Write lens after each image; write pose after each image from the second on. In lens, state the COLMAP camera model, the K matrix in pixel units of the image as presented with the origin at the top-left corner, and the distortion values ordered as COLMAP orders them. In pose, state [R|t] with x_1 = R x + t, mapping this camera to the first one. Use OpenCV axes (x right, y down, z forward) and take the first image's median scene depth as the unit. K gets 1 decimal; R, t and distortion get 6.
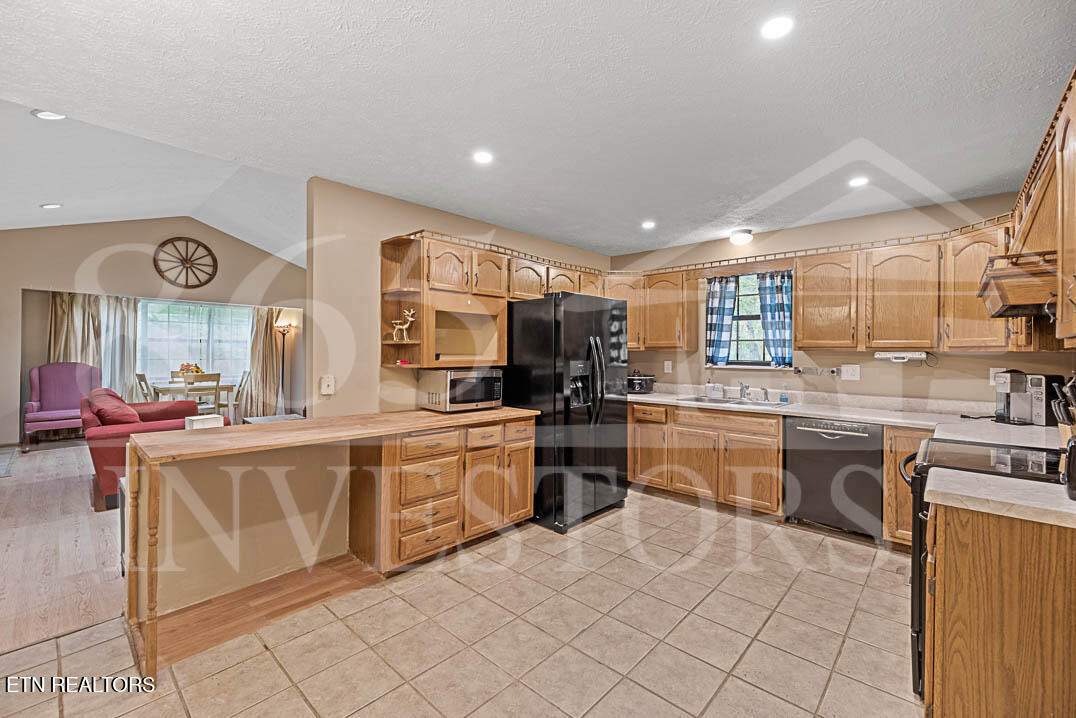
lens RADIAL K [[443.4, 0, 542.8], [0, 443.4, 352.4], [0, 0, 1]] dist [-0.003845, 0.000403]
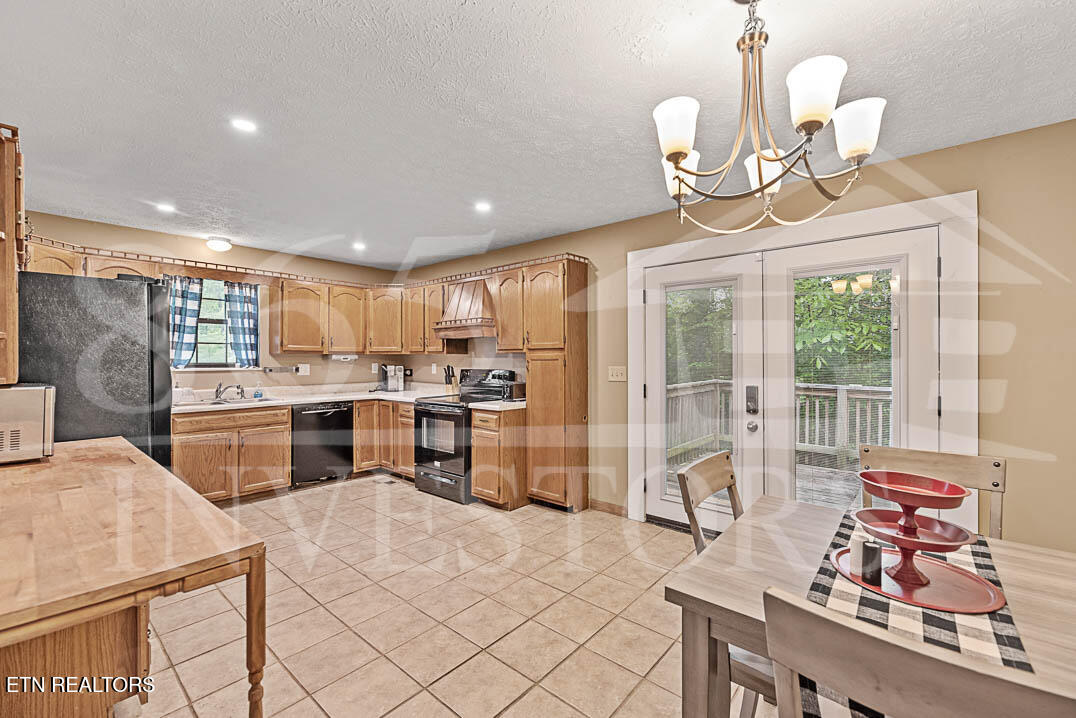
lens RADIAL K [[443.4, 0, 537.9], [0, 443.4, 358.0], [0, 0, 1]] dist [-0.003845, 0.000403]
pose [[-0.023476, -0.005441, 0.999710, -0.643367], [-0.000038, 0.999985, 0.005441, 0.002076], [-0.999724, 0.000090, -0.023476, 0.294322]]
